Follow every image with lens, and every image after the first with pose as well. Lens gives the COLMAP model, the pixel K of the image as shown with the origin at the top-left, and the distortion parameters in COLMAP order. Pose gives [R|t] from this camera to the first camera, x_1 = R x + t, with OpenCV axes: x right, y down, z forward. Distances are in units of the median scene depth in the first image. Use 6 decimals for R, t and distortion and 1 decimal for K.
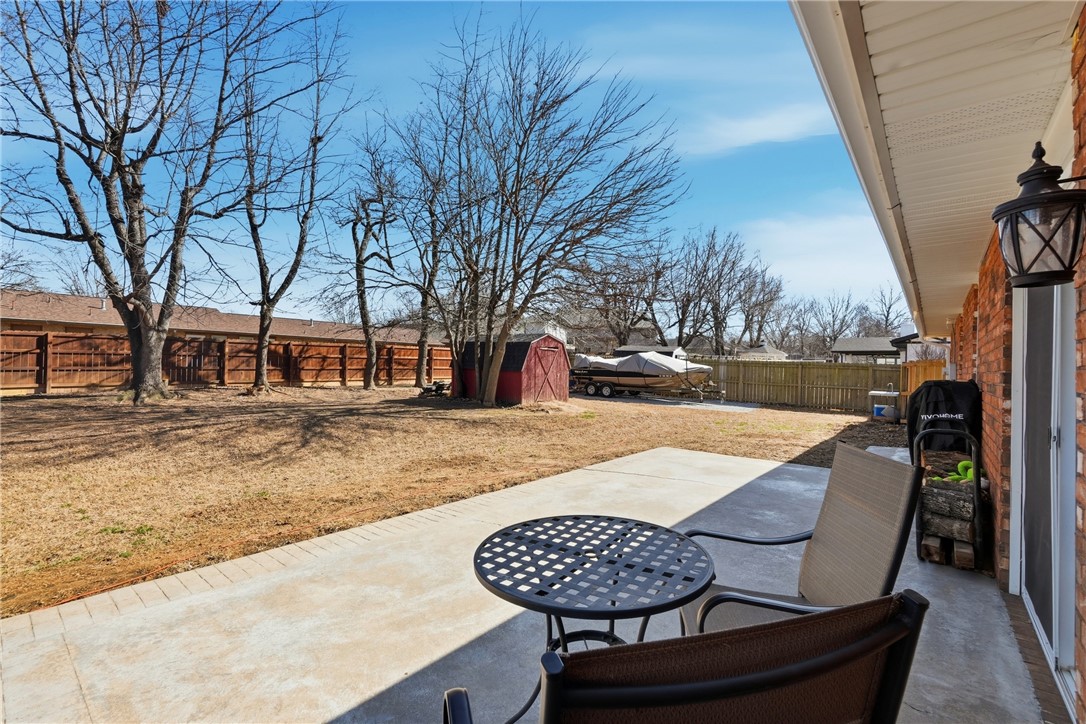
lens RADIAL K [[472.3, 0, 541.1], [0, 472.3, 368.1], [0, 0, 1]] dist [-0.006731, 0.001736]
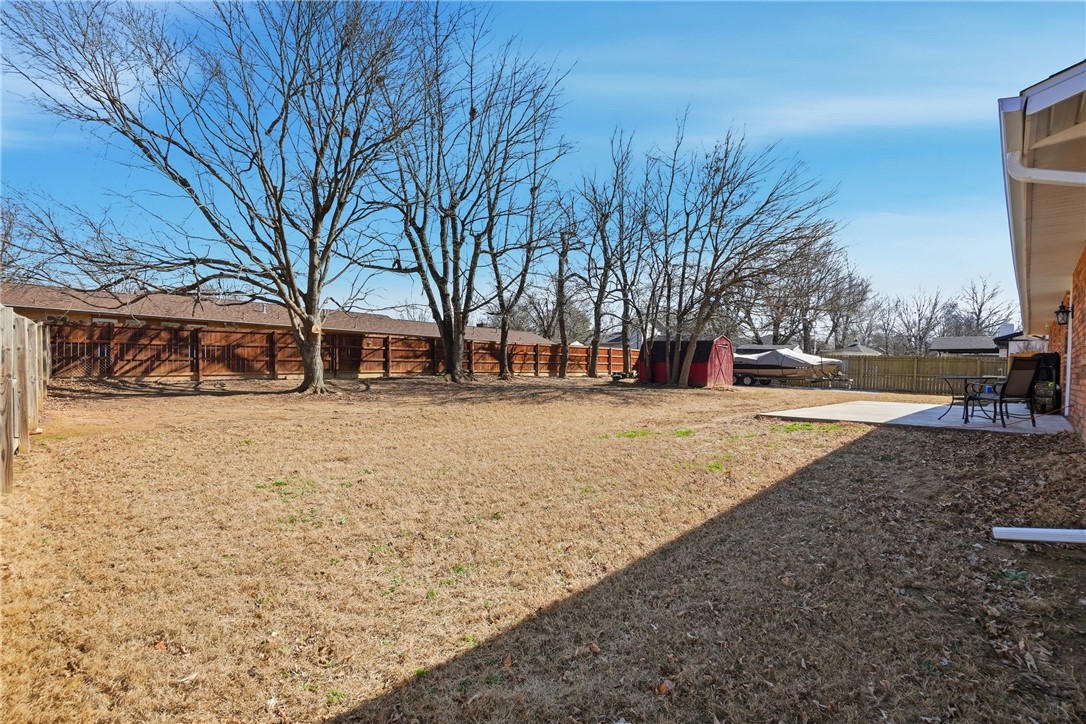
lens RADIAL K [[472.3, 0, 557.2], [0, 472.3, 384.1], [0, 0, 1]] dist [-0.006731, 0.001736]
pose [[0.995718, 0.002974, -0.092398, -0.260818], [-0.000222, 0.999556, 0.029781, 0.022040], [0.092446, -0.029633, 0.995277, -0.303446]]
